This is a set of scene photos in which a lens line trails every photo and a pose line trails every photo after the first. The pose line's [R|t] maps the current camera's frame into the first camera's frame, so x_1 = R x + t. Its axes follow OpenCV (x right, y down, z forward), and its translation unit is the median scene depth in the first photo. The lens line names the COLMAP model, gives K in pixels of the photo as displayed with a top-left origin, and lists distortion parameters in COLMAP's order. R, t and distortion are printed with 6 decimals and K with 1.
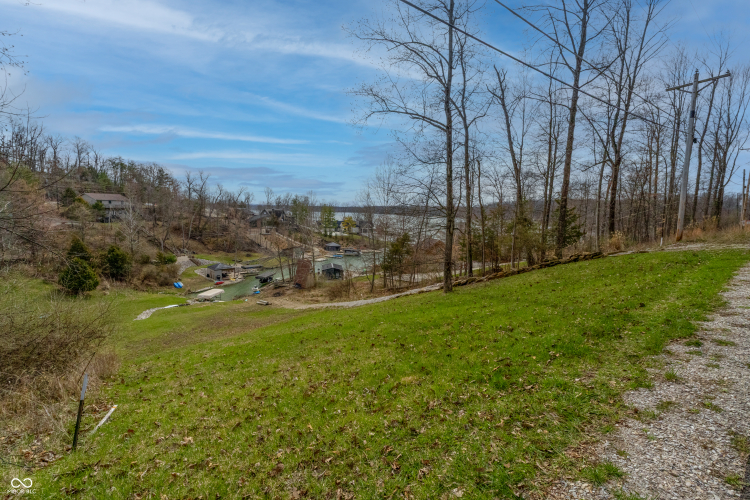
lens RADIAL K [[338.0, 0, 375.0], [0, 338.0, 250.0], [0, 0, 1]] dist [-0.000601, -0.000358]
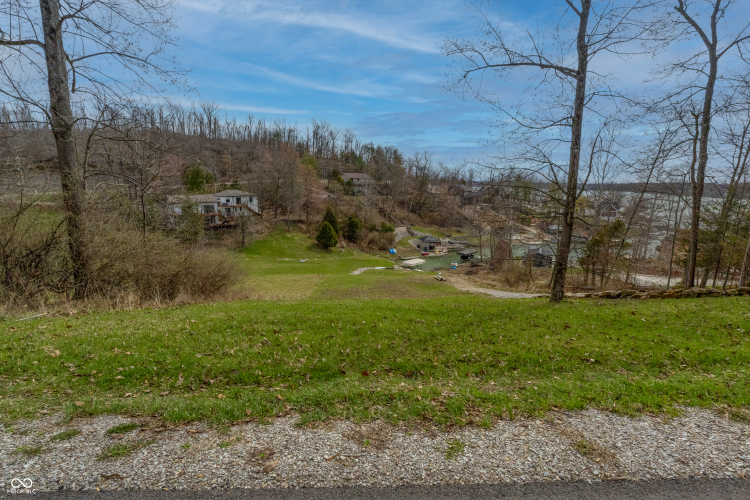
lens RADIAL K [[338.0, 0, 375.0], [0, 338.0, 250.0], [0, 0, 1]] dist [-0.000601, -0.000358]
pose [[0.785541, 0.120369, -0.606989, 0.071038], [-0.078800, 0.992371, 0.094812, -0.005868], [0.613771, -0.026648, 0.789034, 0.034838]]
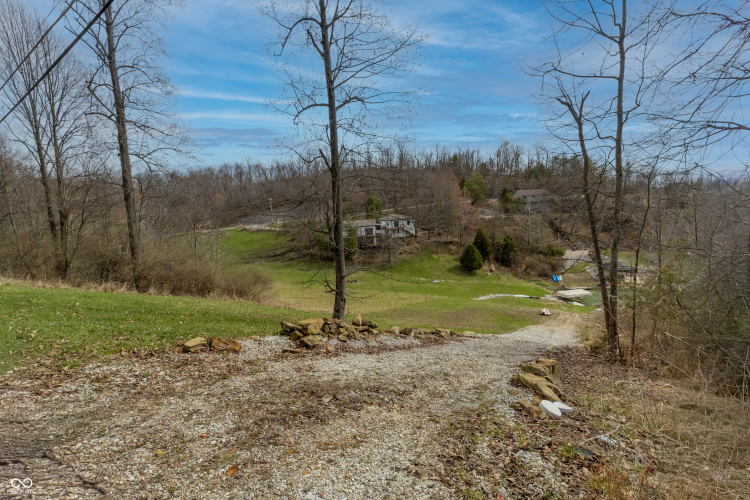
lens RADIAL K [[338.0, 0, 375.0], [0, 338.0, 250.0], [0, 0, 1]] dist [-0.000601, -0.000358]
pose [[0.284716, 0.084423, -0.954887, 0.167210], [-0.062626, 0.995625, 0.069351, -0.011391], [0.956564, 0.040056, 0.288757, 0.194510]]
